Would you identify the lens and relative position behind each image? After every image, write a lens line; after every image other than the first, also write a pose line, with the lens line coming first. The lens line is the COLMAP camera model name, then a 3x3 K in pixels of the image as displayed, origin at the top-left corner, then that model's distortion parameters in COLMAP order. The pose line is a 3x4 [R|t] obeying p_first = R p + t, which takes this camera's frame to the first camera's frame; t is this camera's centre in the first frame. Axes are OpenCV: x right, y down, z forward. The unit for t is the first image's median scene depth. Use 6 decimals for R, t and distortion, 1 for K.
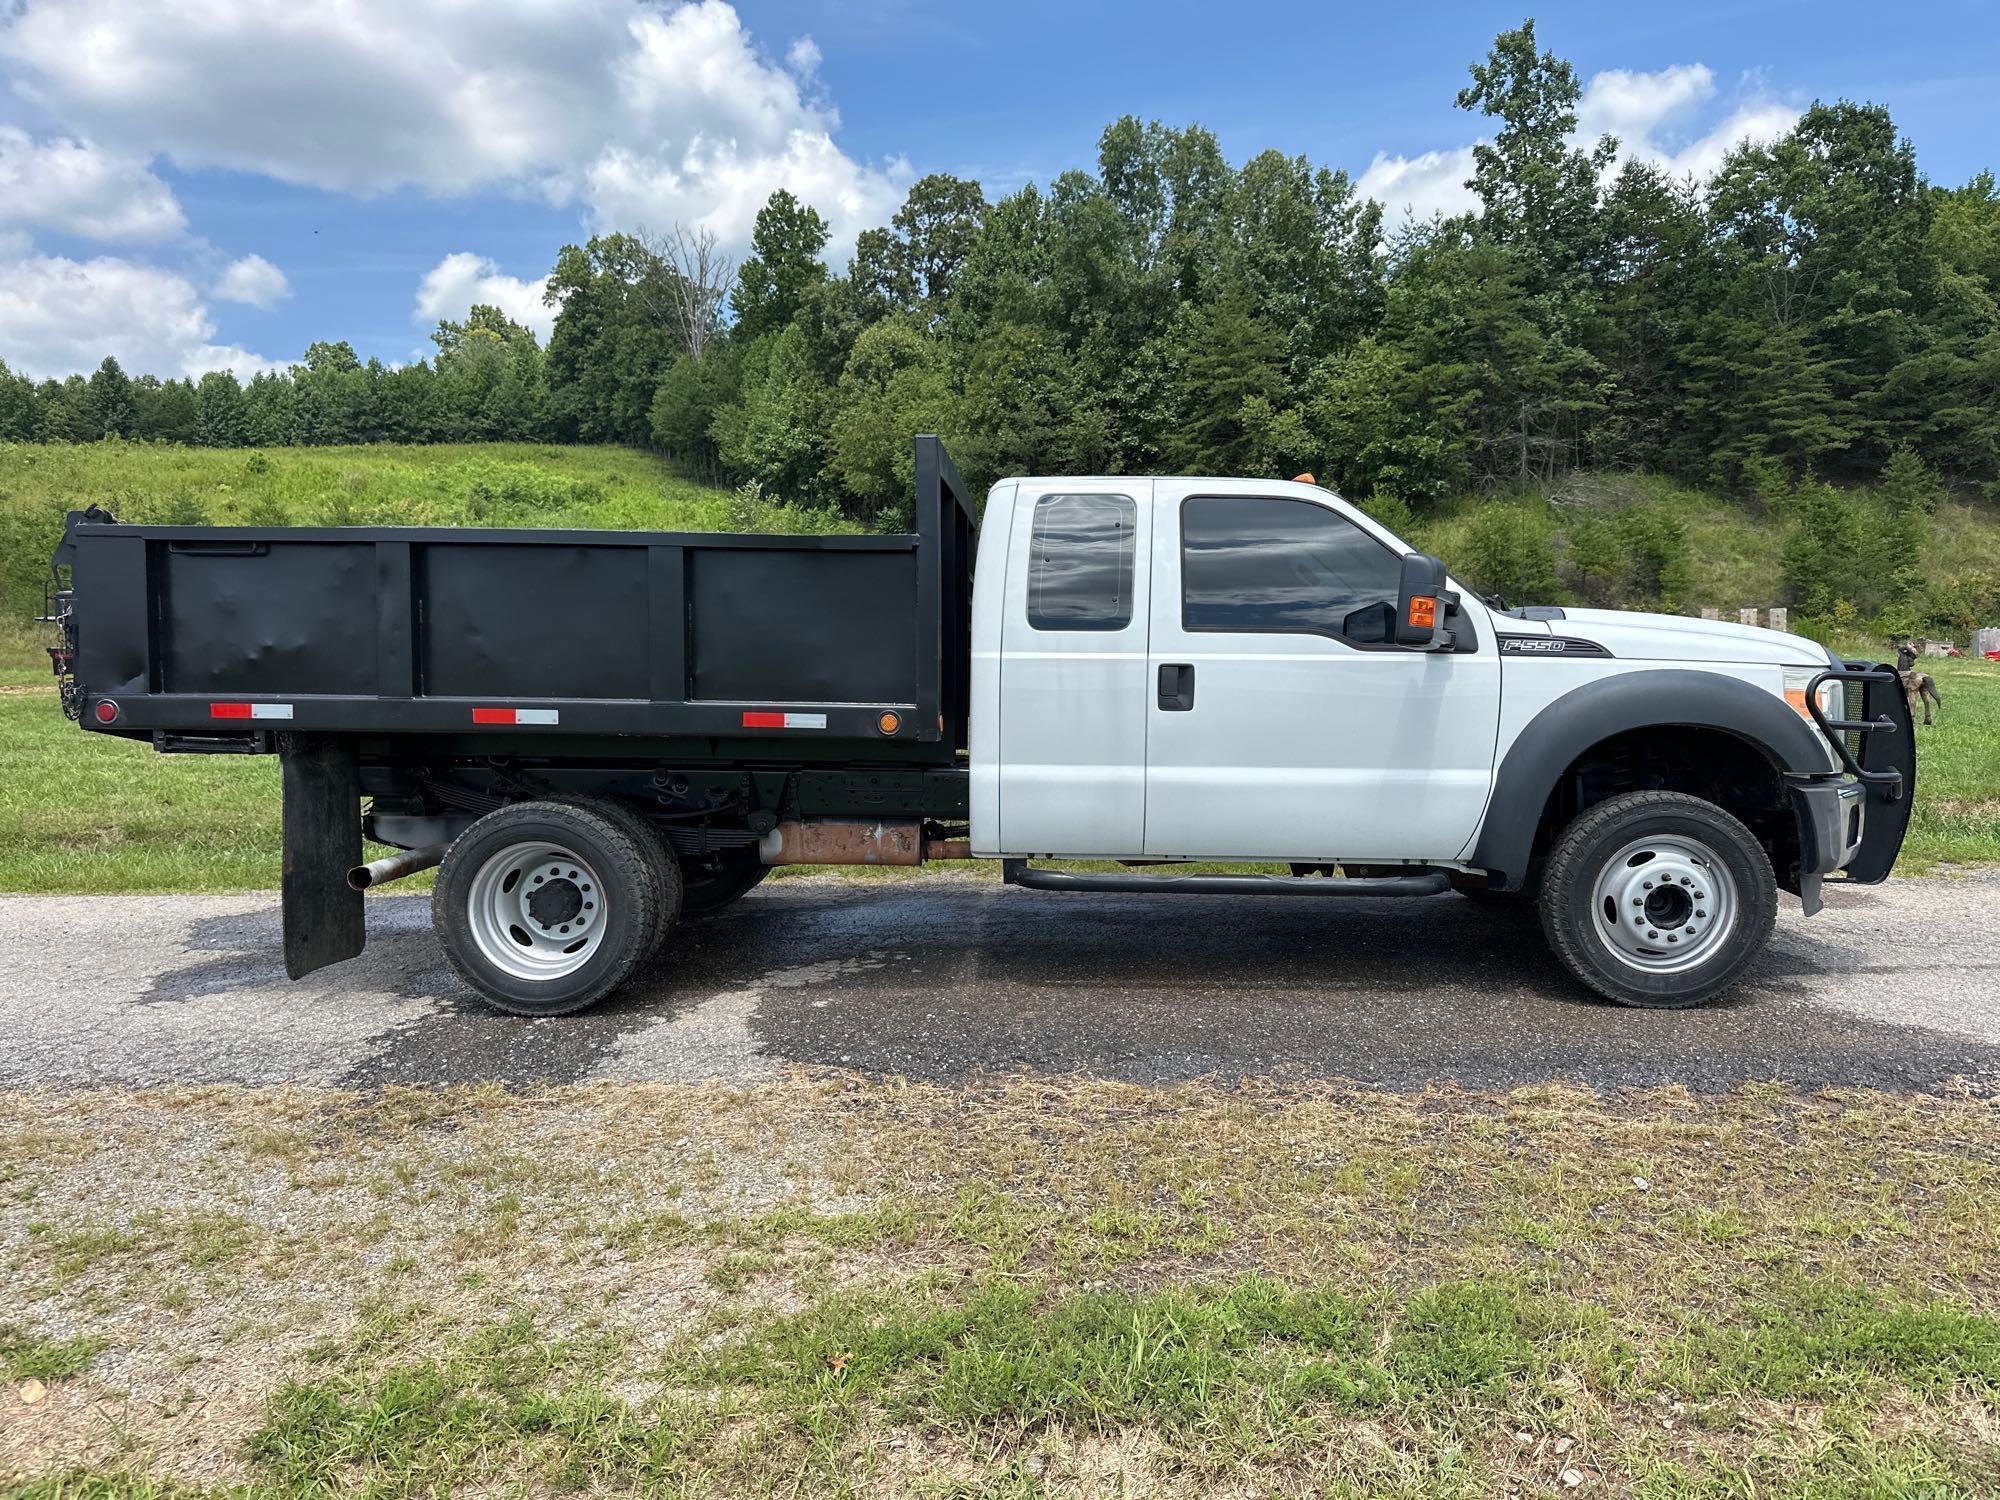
lens RADIAL K [[1482.4, 0, 994.1], [0, 1482.4, 754.1], [0, 0, 1]] dist [0.004577, -0.034139]
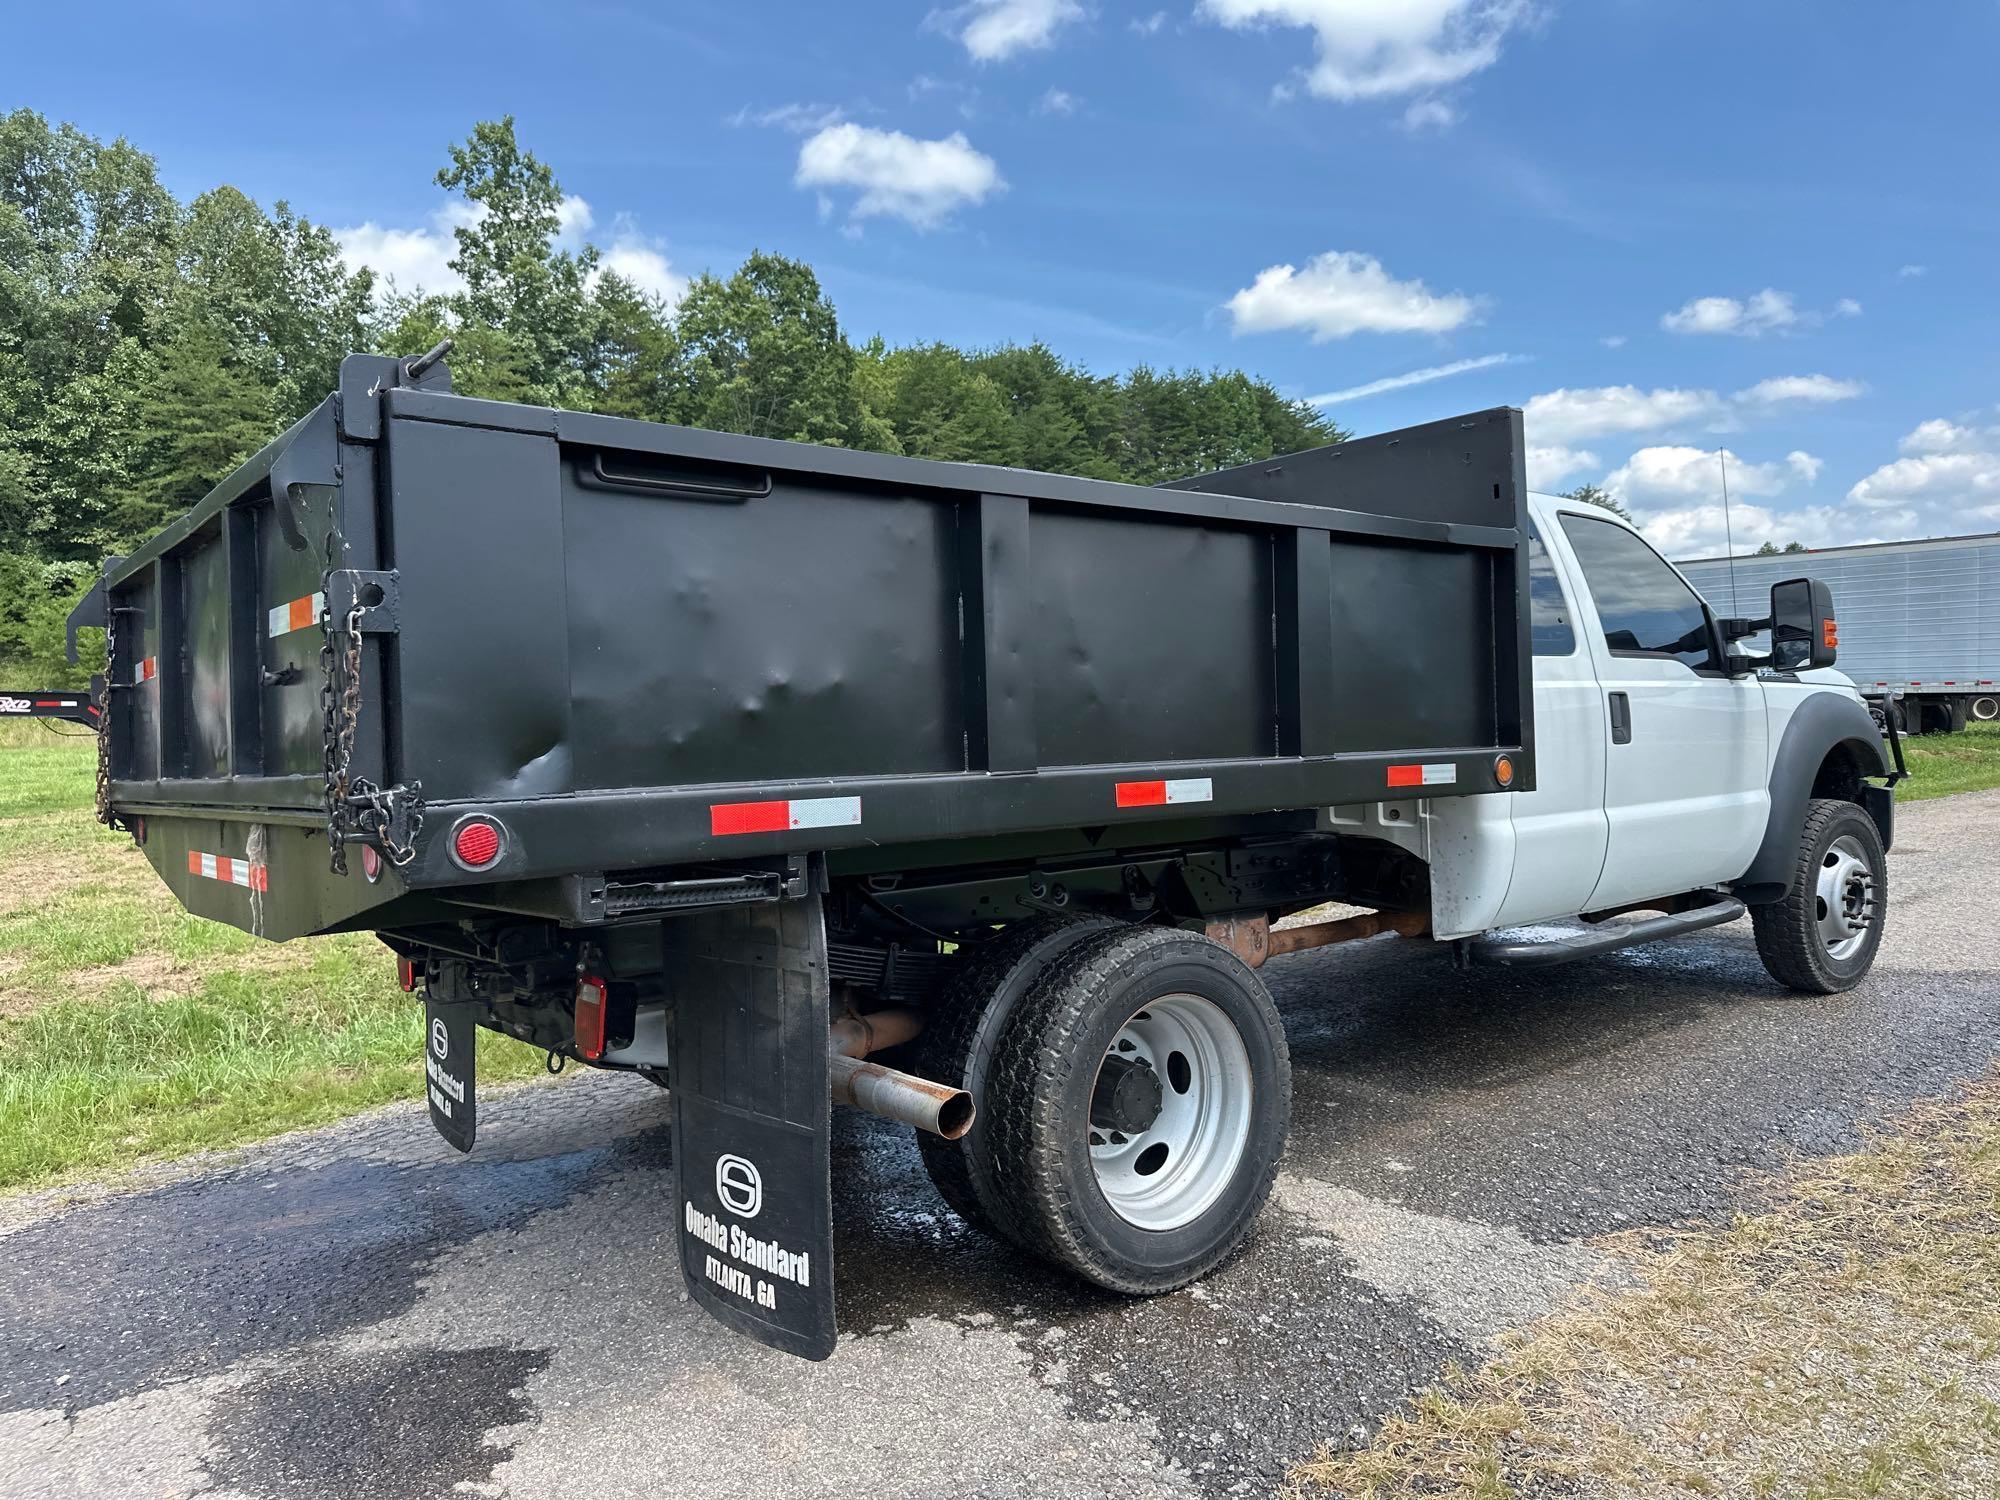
lens RADIAL K [[1462.4, 0, 999.8], [0, 1462.4, 750.5], [0, 0, 1]] dist [-0.011001, -0.001215]
pose [[0.732811, -0.032053, 0.679676, -0.085216], [0.073989, 0.996721, -0.032769, -0.003241], [-0.676397, 0.074302, 0.732780, 0.066471]]
